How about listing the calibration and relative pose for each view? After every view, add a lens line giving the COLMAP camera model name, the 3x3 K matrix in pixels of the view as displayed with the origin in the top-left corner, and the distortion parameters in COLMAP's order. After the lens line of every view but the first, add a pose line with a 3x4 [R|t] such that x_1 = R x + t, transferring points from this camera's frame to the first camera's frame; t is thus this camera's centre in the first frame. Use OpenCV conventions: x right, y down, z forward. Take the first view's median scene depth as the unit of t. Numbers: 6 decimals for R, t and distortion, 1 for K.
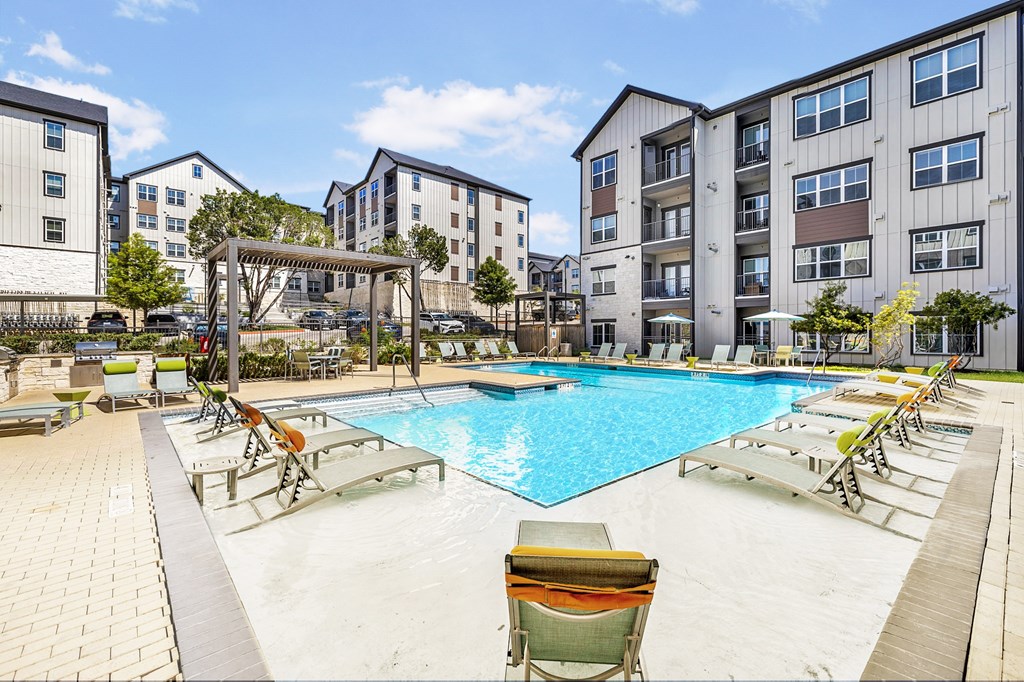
lens RADIAL K [[451.0, 0, 515.2], [0, 451.0, 332.1], [0, 0, 1]] dist [0.010849, -0.001074]
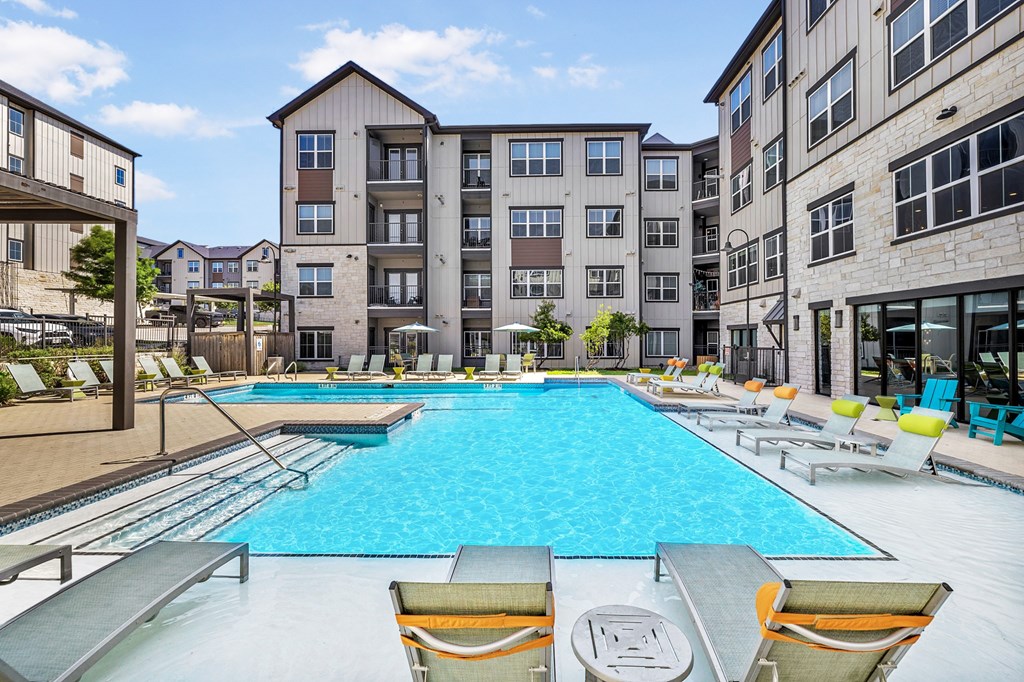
lens RADIAL K [[451.0, 0, 515.2], [0, 451.0, 332.1], [0, 0, 1]] dist [0.010849, -0.001074]
pose [[0.680950, 0.012847, 0.732217, -0.174313], [0.001459, 0.999820, -0.018899, -0.002484], [-0.732328, 0.013937, 0.680809, 0.173103]]
